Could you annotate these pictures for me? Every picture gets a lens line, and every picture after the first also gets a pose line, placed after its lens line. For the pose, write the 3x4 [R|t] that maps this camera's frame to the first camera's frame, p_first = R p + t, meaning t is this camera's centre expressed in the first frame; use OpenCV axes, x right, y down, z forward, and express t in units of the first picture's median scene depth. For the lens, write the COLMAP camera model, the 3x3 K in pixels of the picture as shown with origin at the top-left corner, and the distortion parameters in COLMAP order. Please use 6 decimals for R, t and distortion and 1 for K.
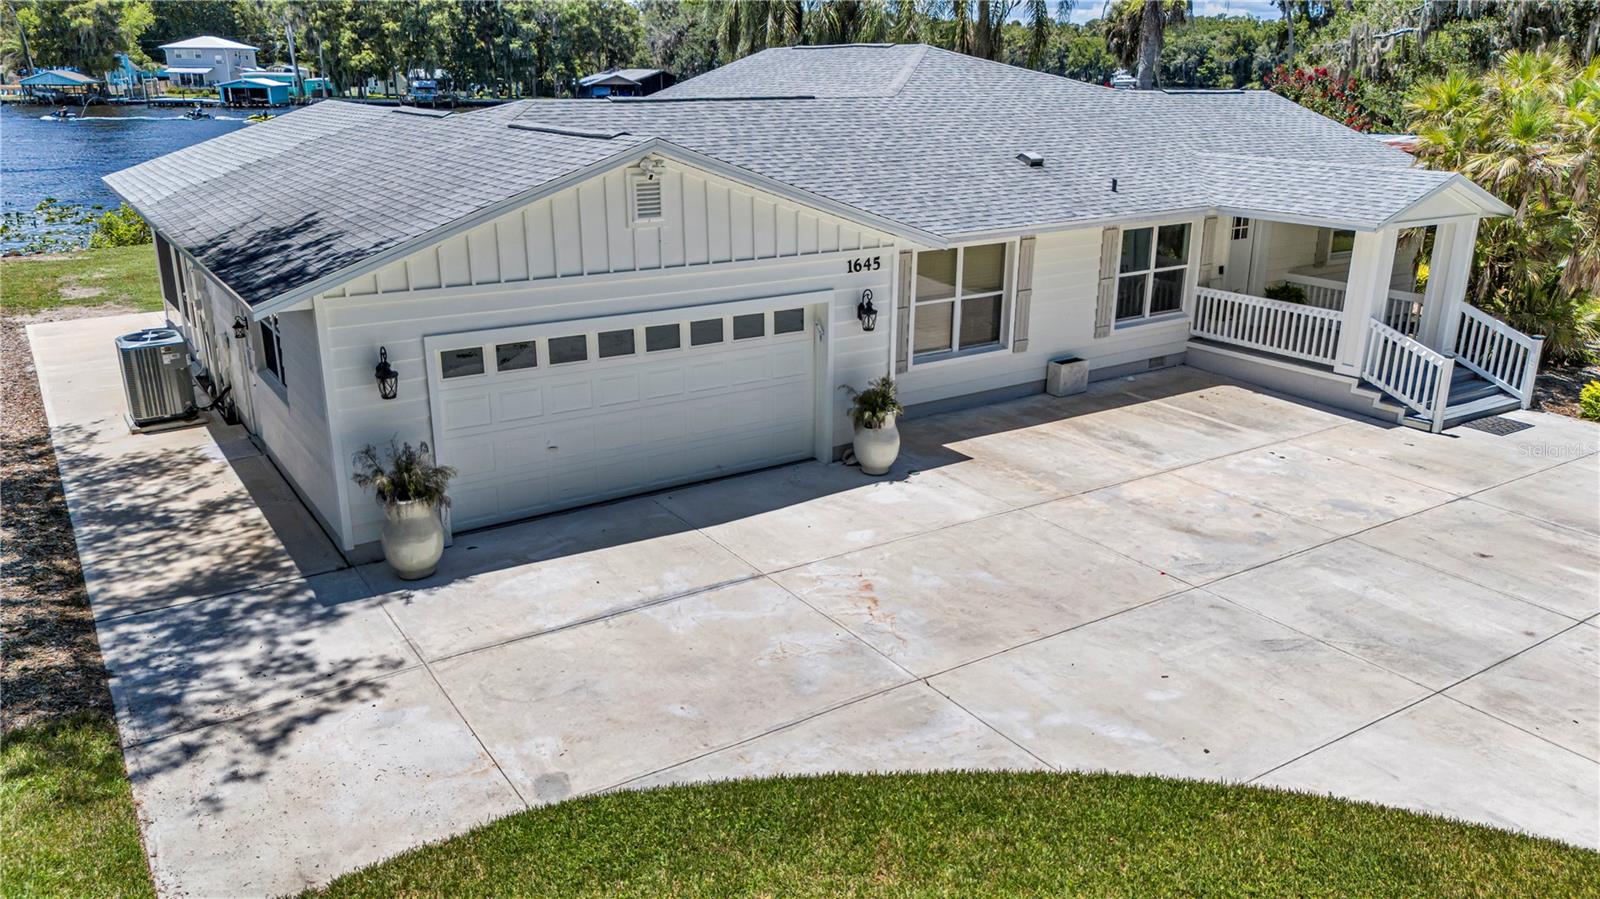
lens RADIAL K [[1194.4, 0, 804.4], [0, 1194.4, 454.4], [0, 0, 1]] dist [0.083988, -0.097013]
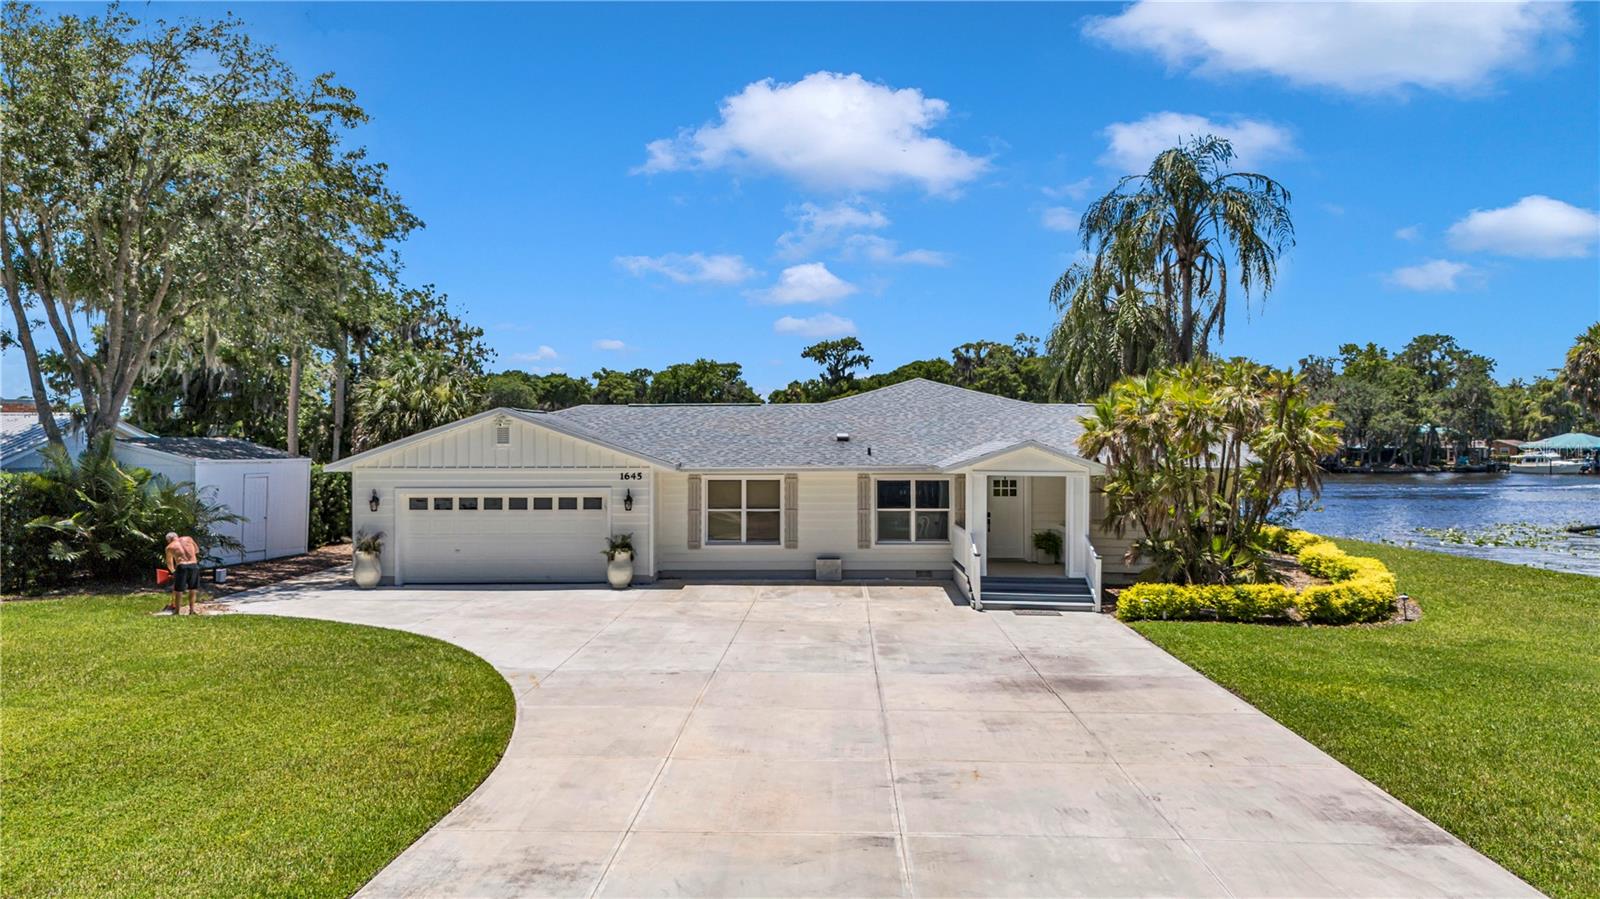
lens RADIAL K [[1194.4, 0, 801.3], [0, 1194.4, 435.8], [0, 0, 1]] dist [0.083988, -0.097013]
pose [[0.822032, -0.005495, -0.569415, 1.113643], [-0.172666, 0.950471, -0.258440, 0.183164], [0.542632, 0.310764, 0.780369, -0.283399]]
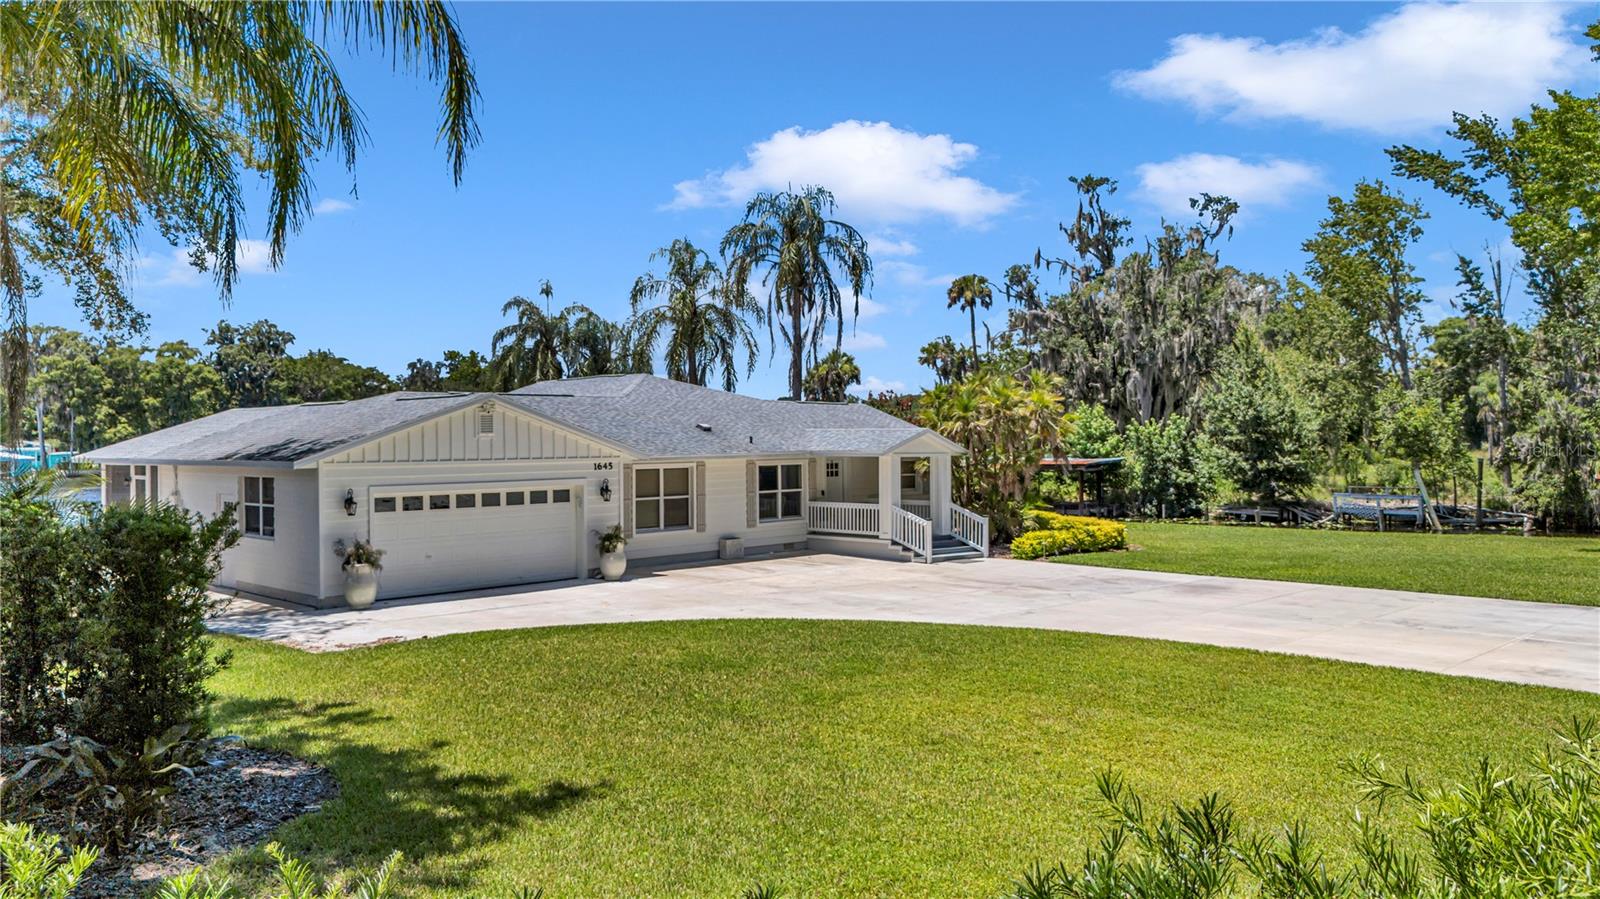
lens RADIAL K [[1194.4, 0, 805.0], [0, 1194.4, 459.8], [0, 0, 1]] dist [0.083988, -0.097013]
pose [[0.980122, -0.015718, 0.197773, -0.007782], [0.072640, 0.956067, -0.284005, 0.310742], [-0.184620, 0.292726, 0.938204, -0.644860]]
